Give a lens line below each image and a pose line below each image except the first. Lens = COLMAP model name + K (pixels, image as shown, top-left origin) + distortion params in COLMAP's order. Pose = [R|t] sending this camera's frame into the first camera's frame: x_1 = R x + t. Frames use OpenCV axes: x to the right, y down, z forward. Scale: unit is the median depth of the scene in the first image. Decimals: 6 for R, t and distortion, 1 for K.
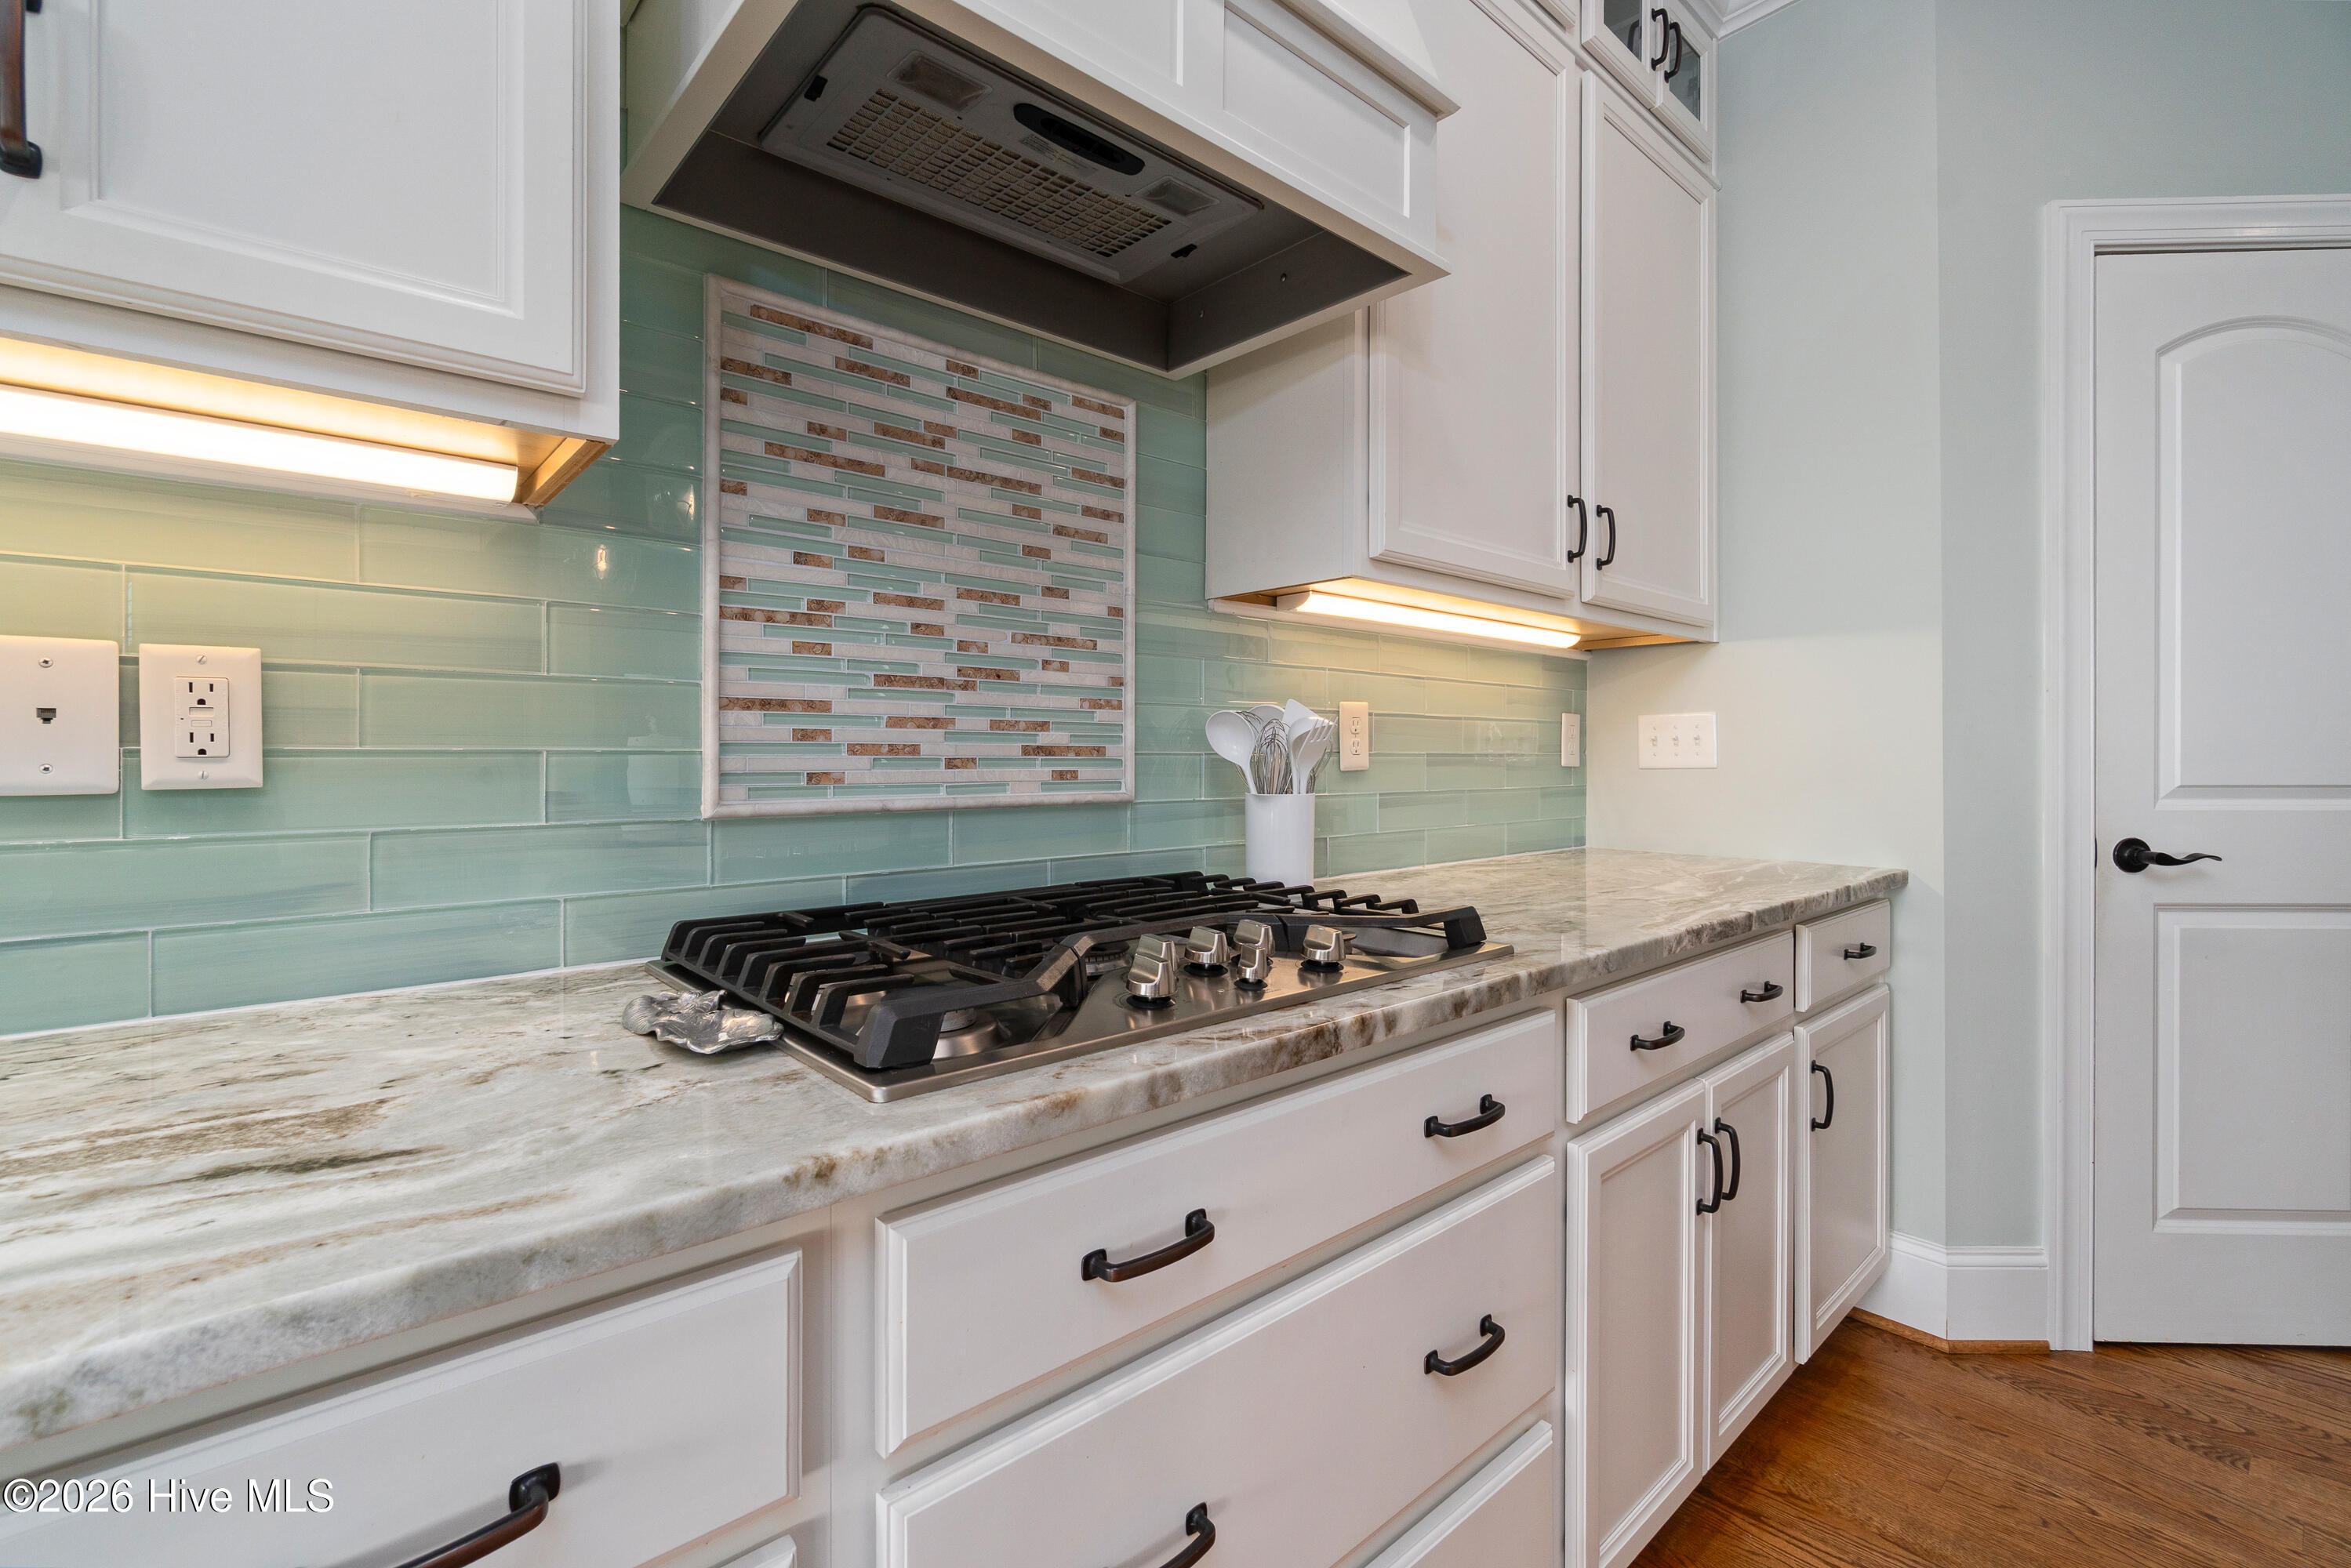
lens RADIAL K [[1037.6, 0, 1165.4], [0, 1037.6, 754.4], [0, 0, 1]] dist [-0.000807, 0.000800]
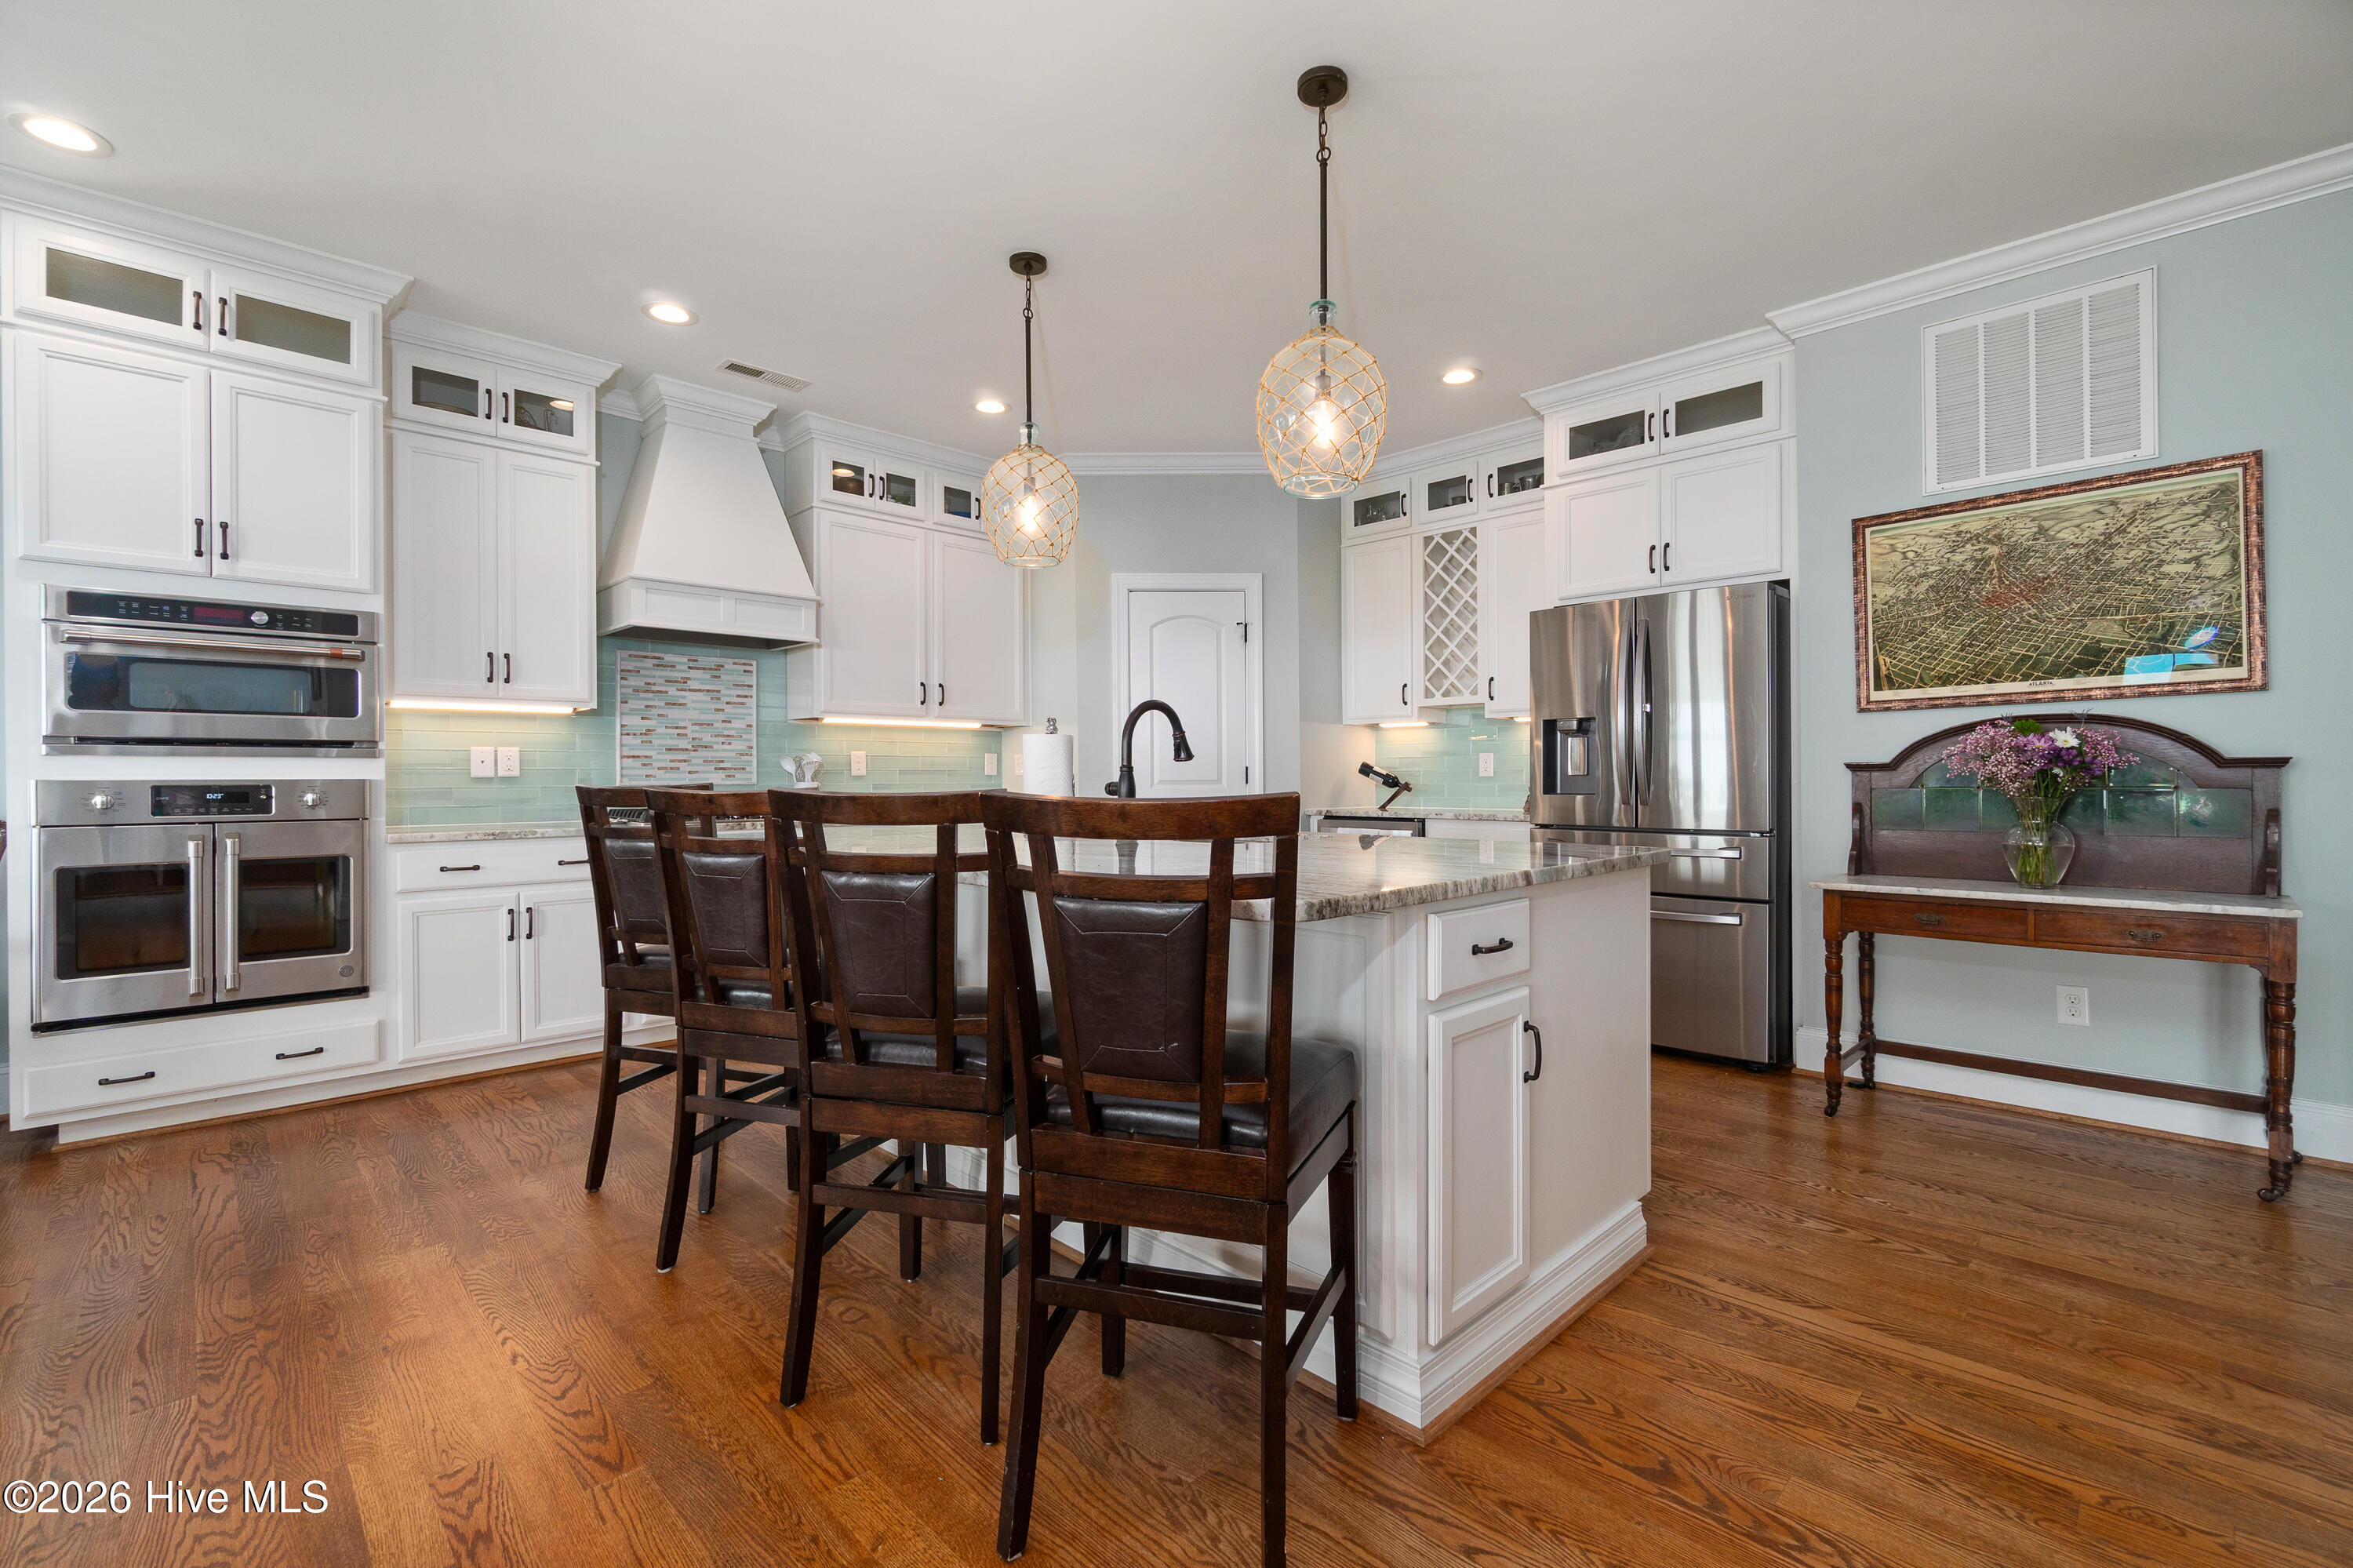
lens RADIAL K [[1018.9, 0, 1172.3], [0, 1018.9, 778.9], [0, 0, 1]] dist [-0.002254, 0.000065]
pose [[0.998710, -0.003201, 0.050682, 1.155478], [0.003019, 0.999989, 0.003669, 0.021051], [-0.050693, -0.003511, 0.998708, -2.340530]]
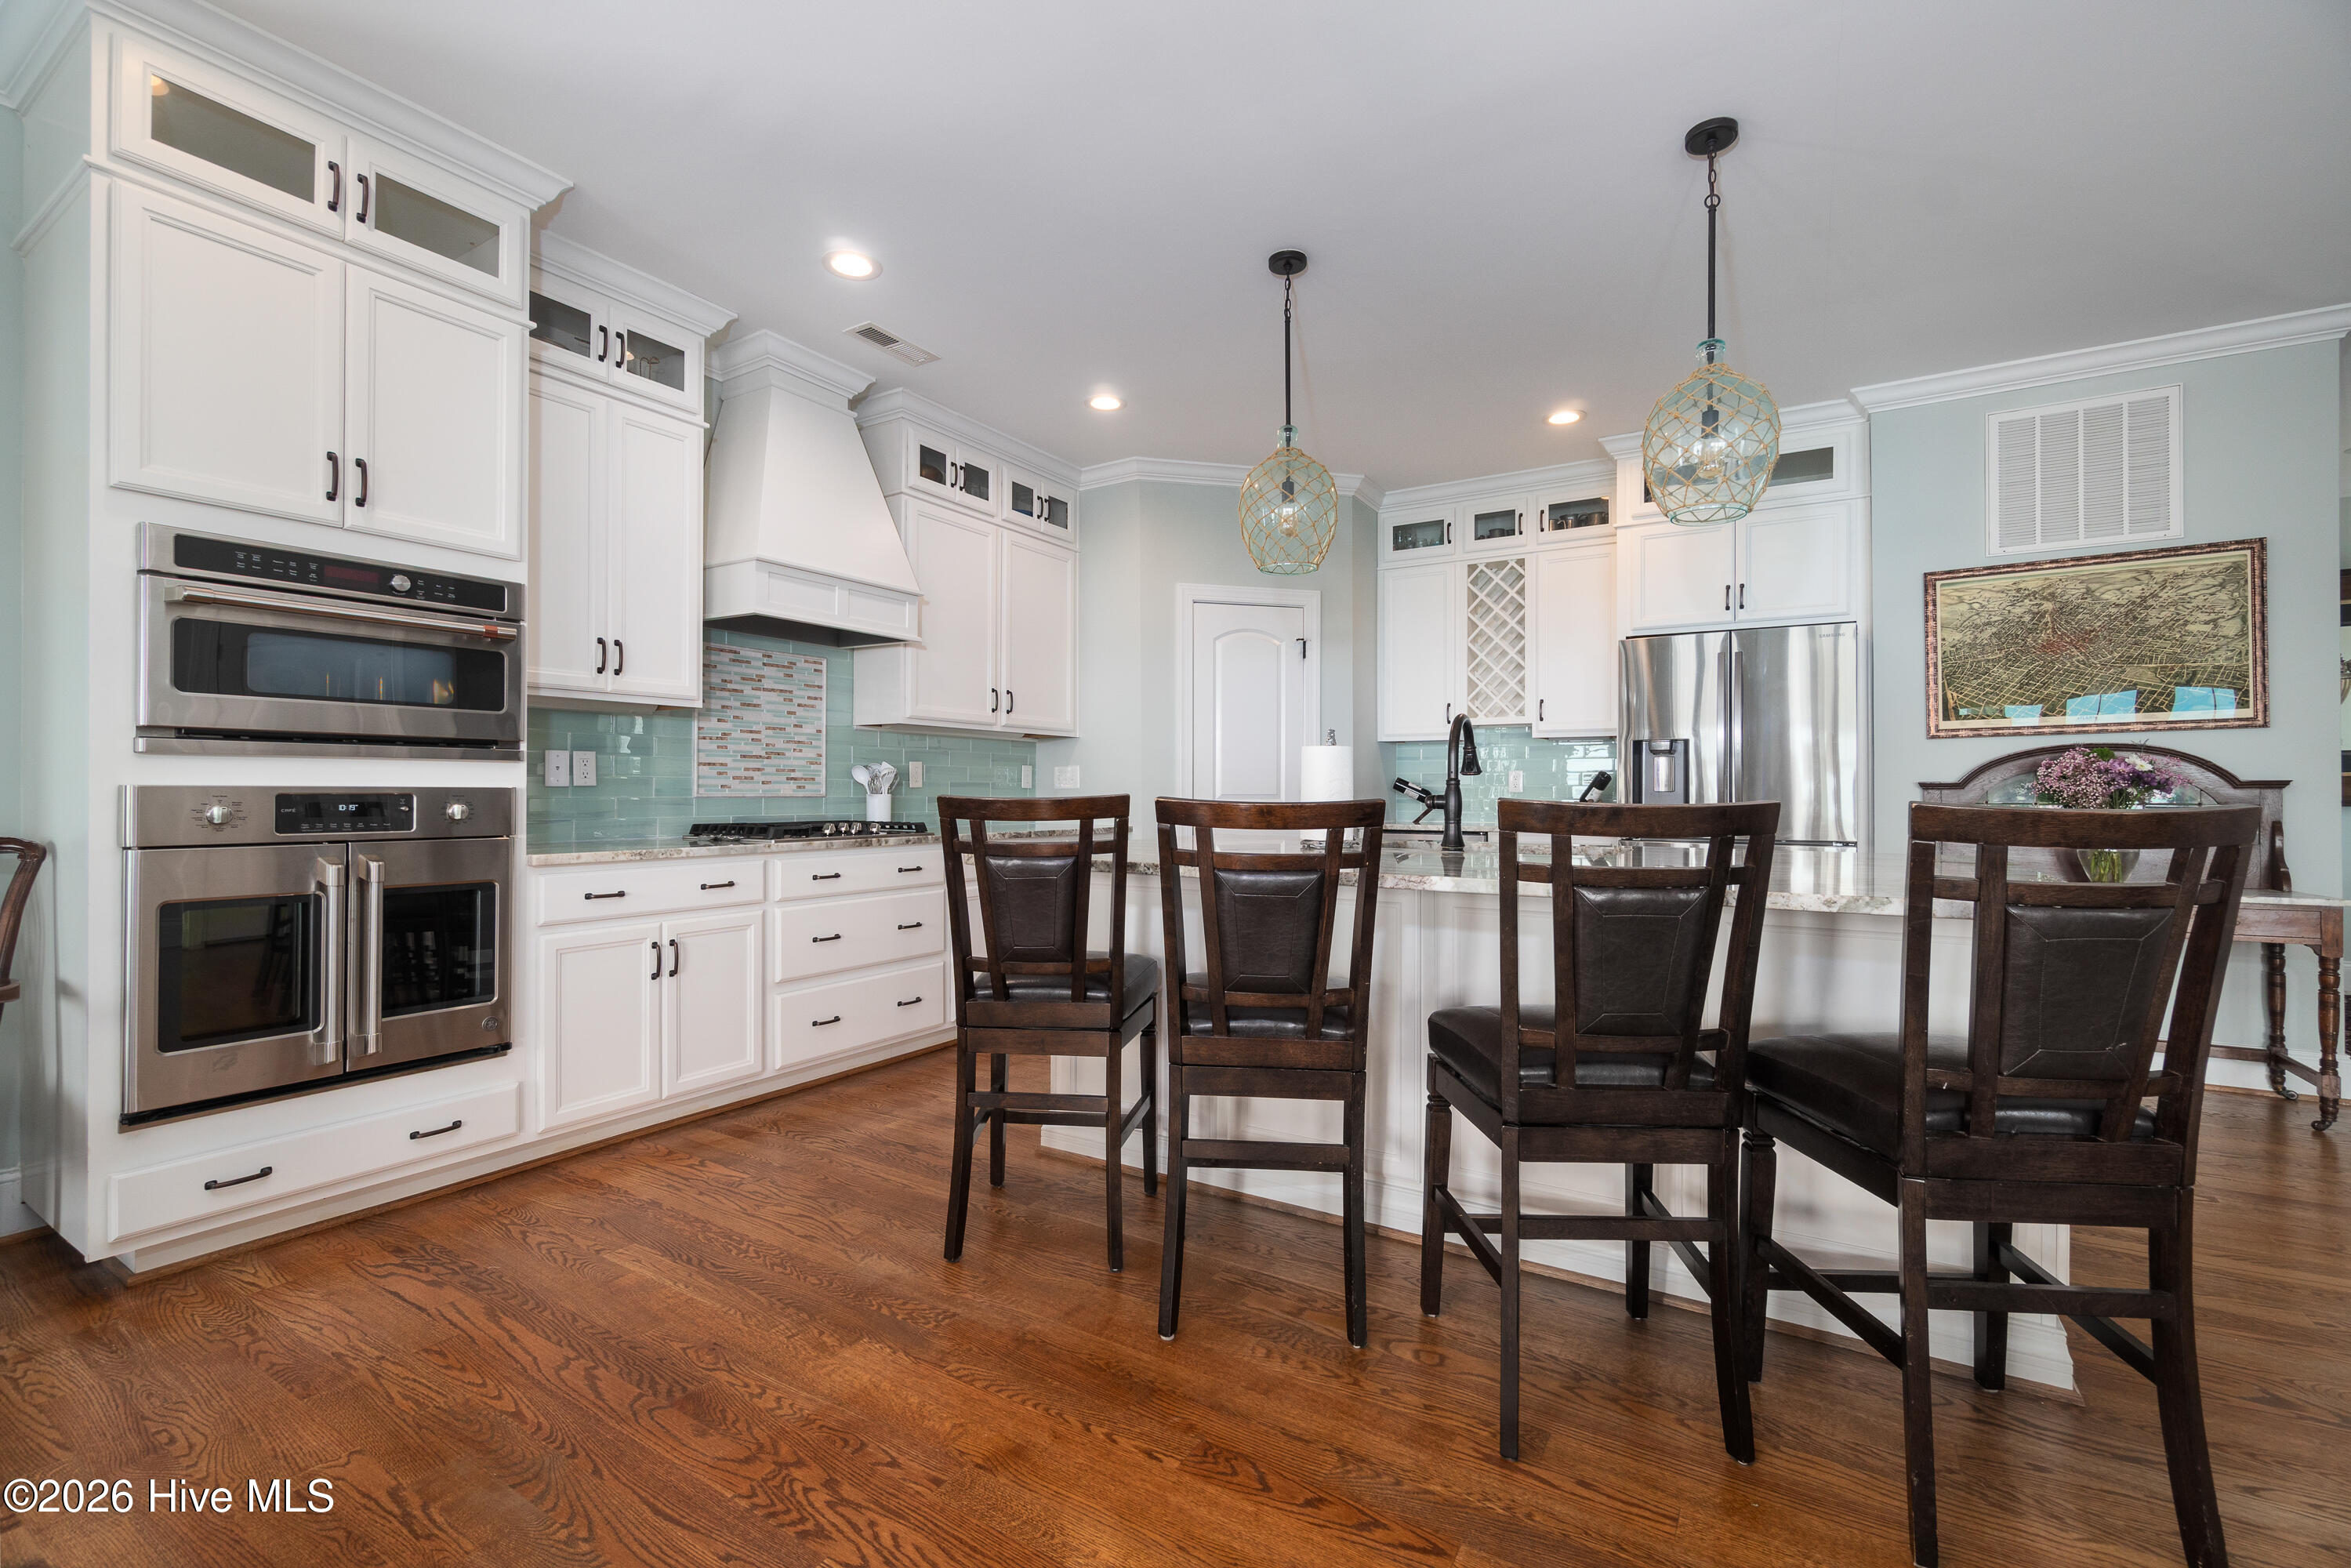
lens RADIAL K [[1014.7, 0, 1172.7], [0, 1014.7, 788.1], [0, 0, 1]] dist [-0.002155, 0.000117]
pose [[0.958154, 0.003709, 0.286228, 0.092295], [-0.003157, 0.999992, -0.002391, 0.026533], [-0.286235, 0.001388, 0.958158, -2.092254]]
